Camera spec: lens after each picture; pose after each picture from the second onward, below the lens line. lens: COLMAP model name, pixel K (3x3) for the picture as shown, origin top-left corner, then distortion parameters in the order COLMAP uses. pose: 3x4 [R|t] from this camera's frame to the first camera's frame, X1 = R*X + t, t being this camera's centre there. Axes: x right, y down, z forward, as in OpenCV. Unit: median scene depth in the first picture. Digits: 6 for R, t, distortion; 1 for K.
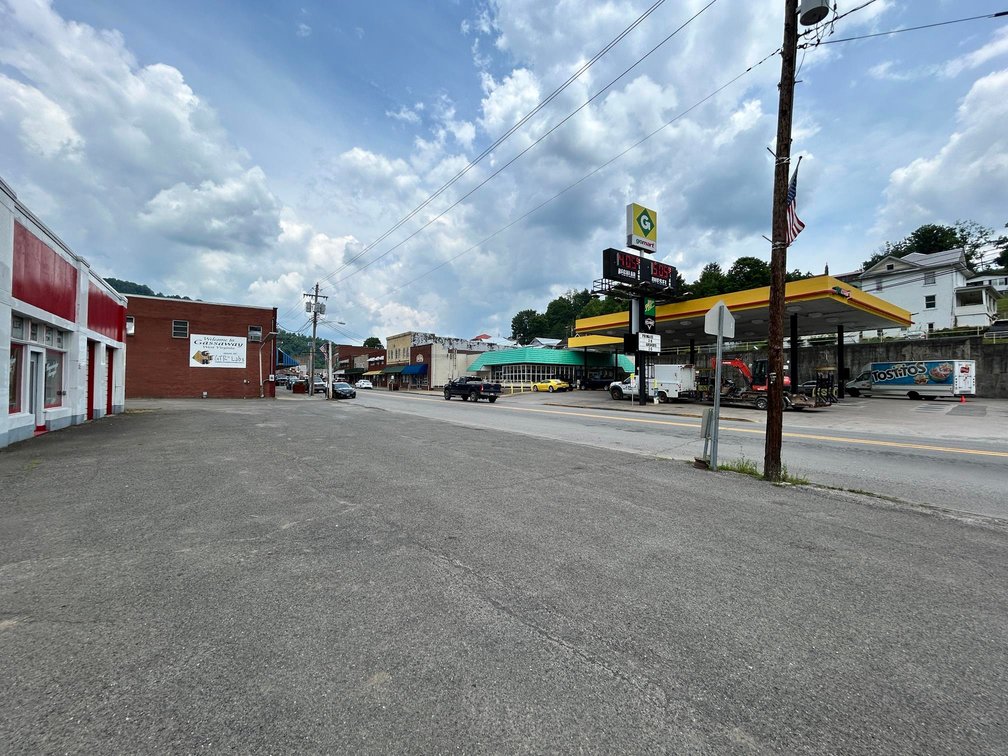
lens RADIAL K [[406.0, 0, 503.1], [0, 406.0, 380.7], [0, 0, 1]] dist [0.000666, -0.000198]
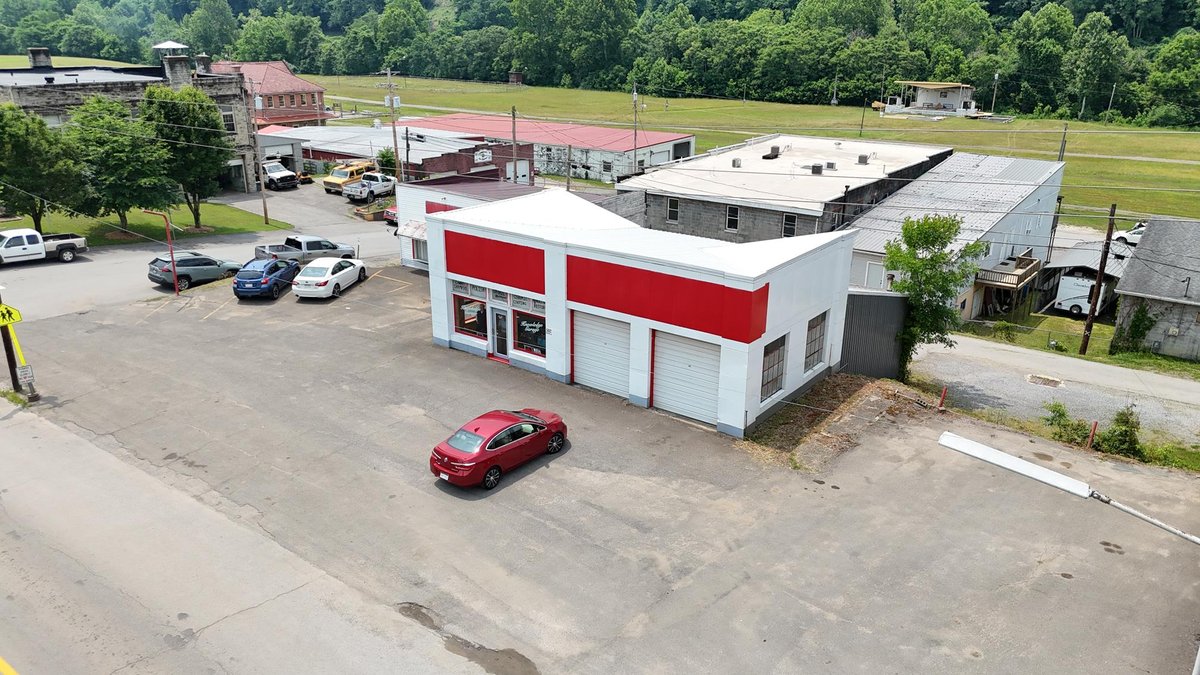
lens RADIAL K [[886.4, 0, 596.6], [0, 886.4, 330.7], [0, 0, 1]] dist [0.078512, -0.078022]
pose [[-0.954052, 0.085881, -0.287071, -0.183440], [-0.010377, 0.948002, 0.318095, -0.345838], [0.299462, 0.306458, -0.903552, 1.363393]]
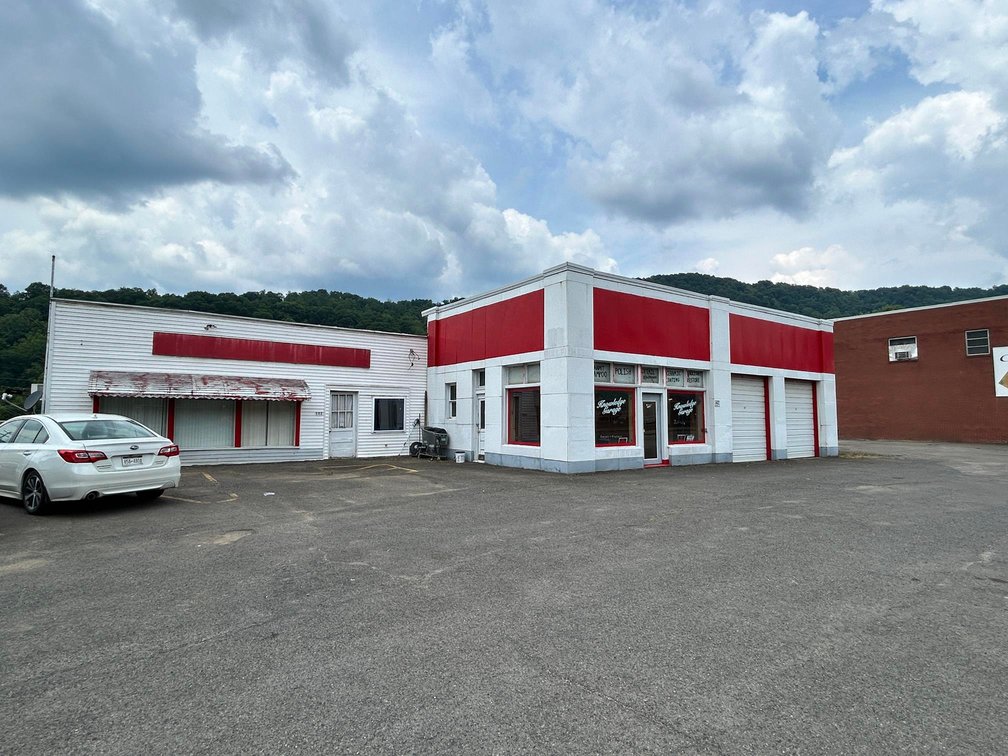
lens RADIAL K [[545.8, 0, 500.3], [0, 545.8, 366.5], [0, 0, 1]] dist [-0.002297, 0.003119]
pose [[-0.006590, -0.096966, -0.995266, 0.123341], [0.002872, 0.995282, -0.096986, 0.000666], [0.999974, -0.003497, -0.006280, 0.196368]]
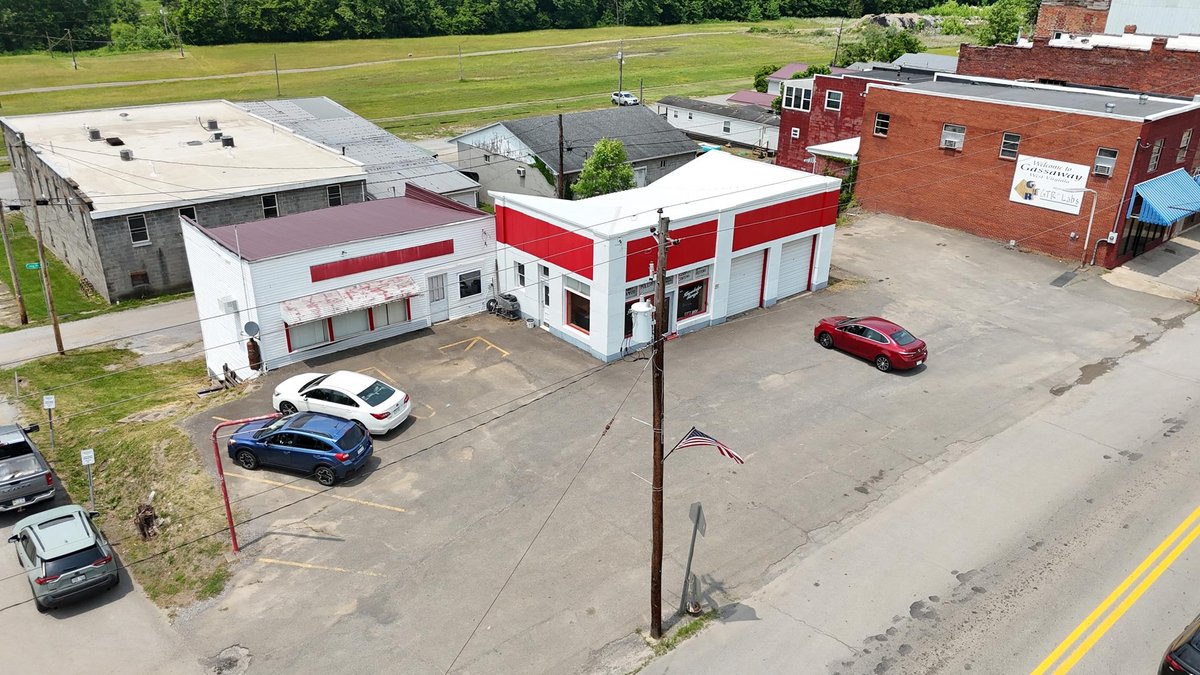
lens RADIAL K [[886.4, 0, 595.9], [0, 886.4, 335.1], [0, 0, 1]] dist [0.078512, -0.078022]
pose [[0.083546, 0.394660, -0.915021, 0.708618], [-0.007815, 0.918462, 0.395431, -0.436976], [0.996473, -0.025886, 0.079818, 0.144107]]
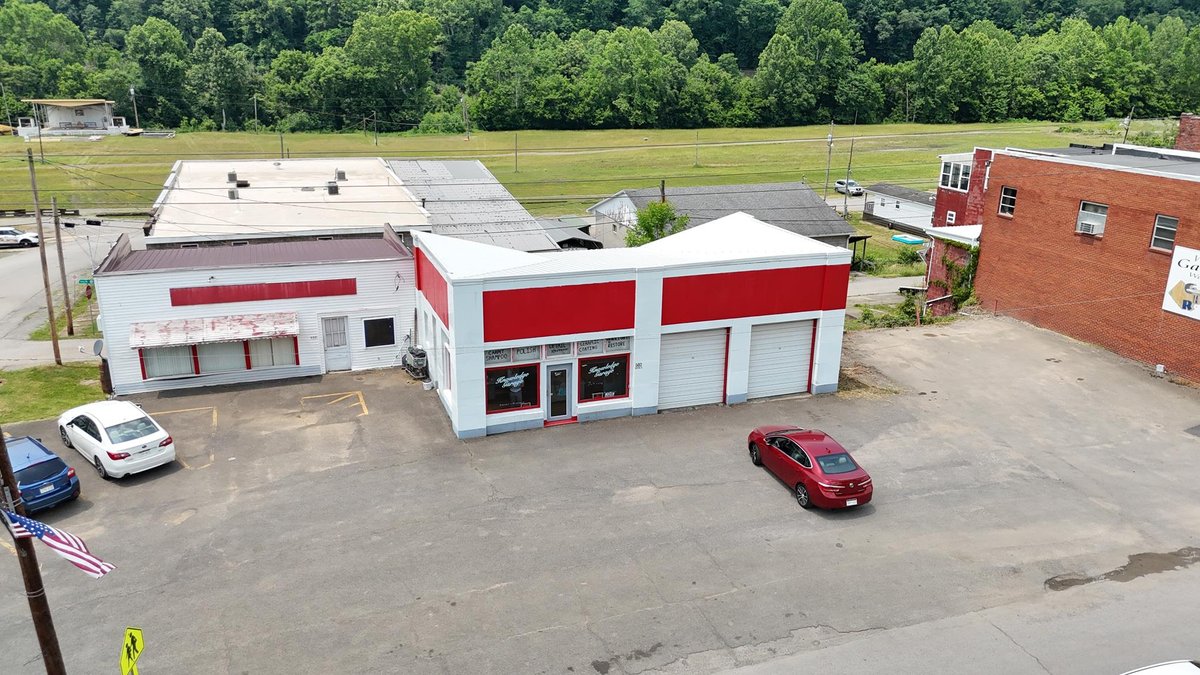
lens RADIAL K [[886.4, 0, 597.6], [0, 886.4, 333.6], [0, 0, 1]] dist [0.078512, -0.078022]
pose [[-0.262405, 0.284126, -0.922180, 0.464001], [-0.009577, 0.954855, 0.296918, -0.334478], [0.964910, 0.086744, -0.247837, 0.603552]]
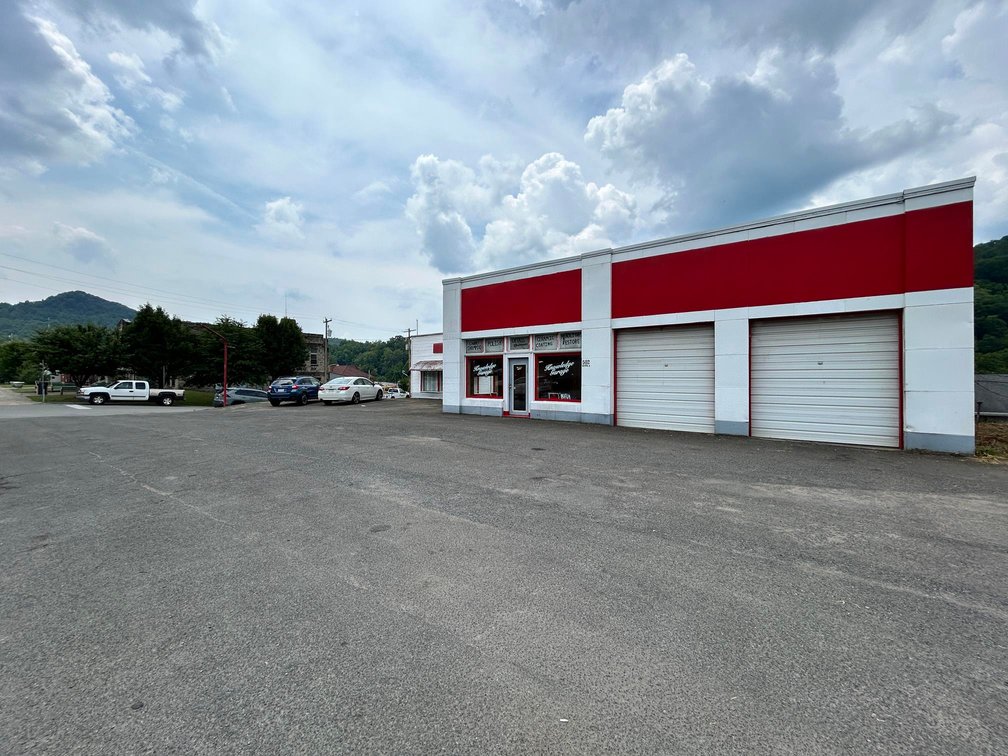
lens RADIAL K [[406.0, 0, 502.8], [0, 406.0, 376.4], [0, 0, 1]] dist [0.000666, -0.000198]
pose [[-0.949339, -0.011939, -0.314026, -0.221601], [-0.007646, 0.999860, -0.014897, 0.004794], [0.314160, -0.011741, -0.949297, 0.768262]]
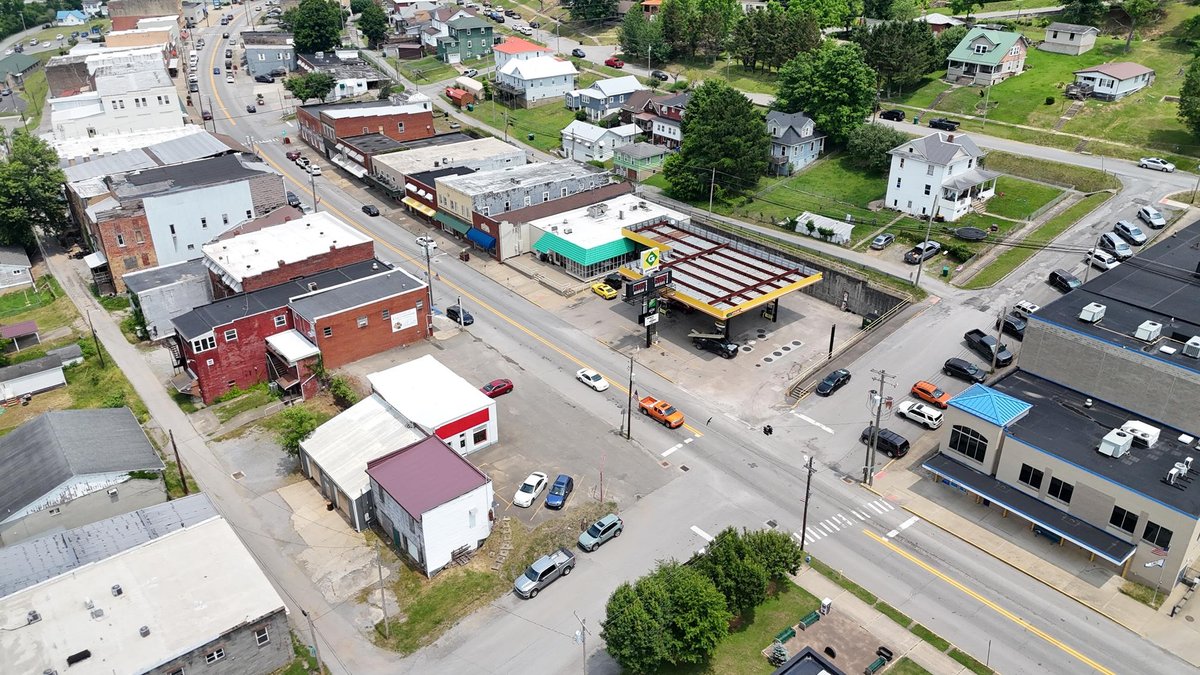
lens RADIAL K [[886.4, 0, 606.0], [0, 886.4, 332.9], [0, 0, 1]] dist [0.078512, -0.078022]
pose [[0.996668, -0.044903, 0.068091, -0.124646], [0.008568, 0.887837, 0.460078, -1.773753], [-0.081113, -0.457962, 0.885263, -2.436409]]
